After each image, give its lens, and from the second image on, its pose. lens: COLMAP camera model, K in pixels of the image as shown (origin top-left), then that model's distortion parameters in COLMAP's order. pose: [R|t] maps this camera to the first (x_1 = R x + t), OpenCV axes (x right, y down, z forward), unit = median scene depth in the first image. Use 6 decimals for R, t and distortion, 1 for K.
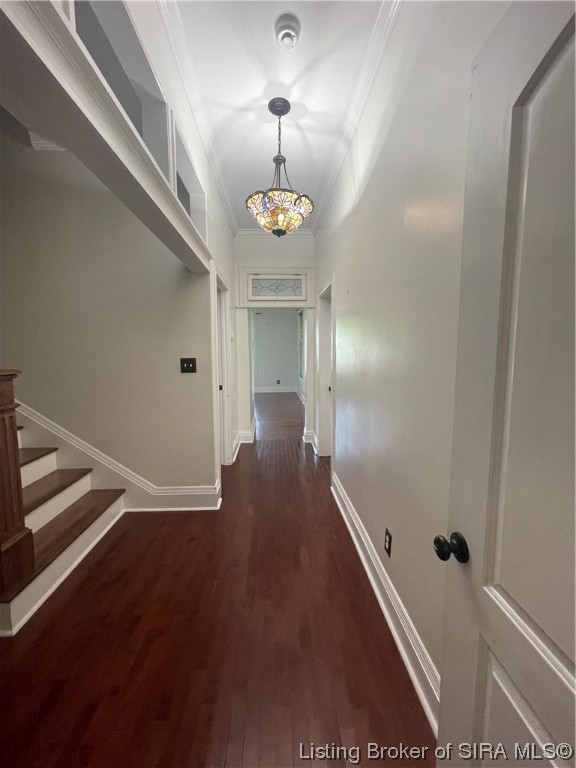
lens RADIAL K [[309.7, 0, 286.5], [0, 309.7, 381.0], [0, 0, 1]] dist [-0.002375, 0.000746]
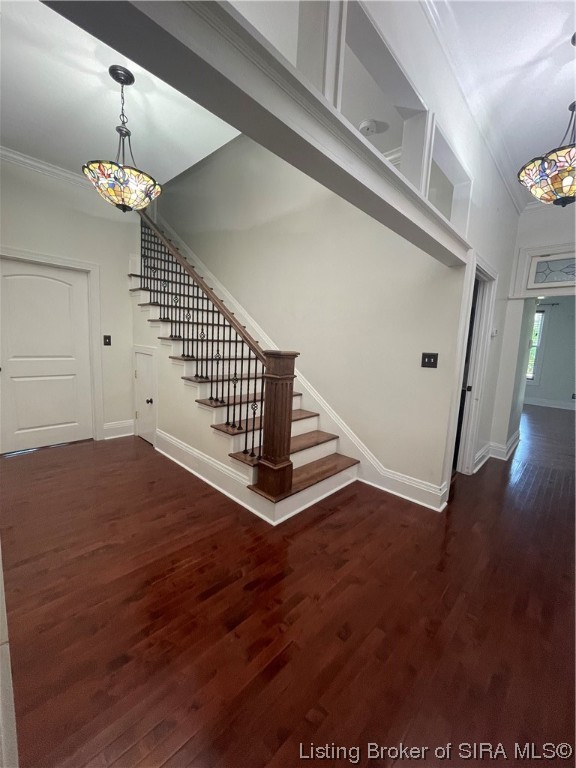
lens RADIAL K [[309.7, 0, 289.4], [0, 309.7, 382.4], [0, 0, 1]] dist [-0.002375, 0.000746]
pose [[0.695113, 0.132475, -0.706589, 0.107056], [-0.119848, 0.990475, 0.067798, 0.008097], [0.708840, 0.037556, 0.704369, -0.032645]]
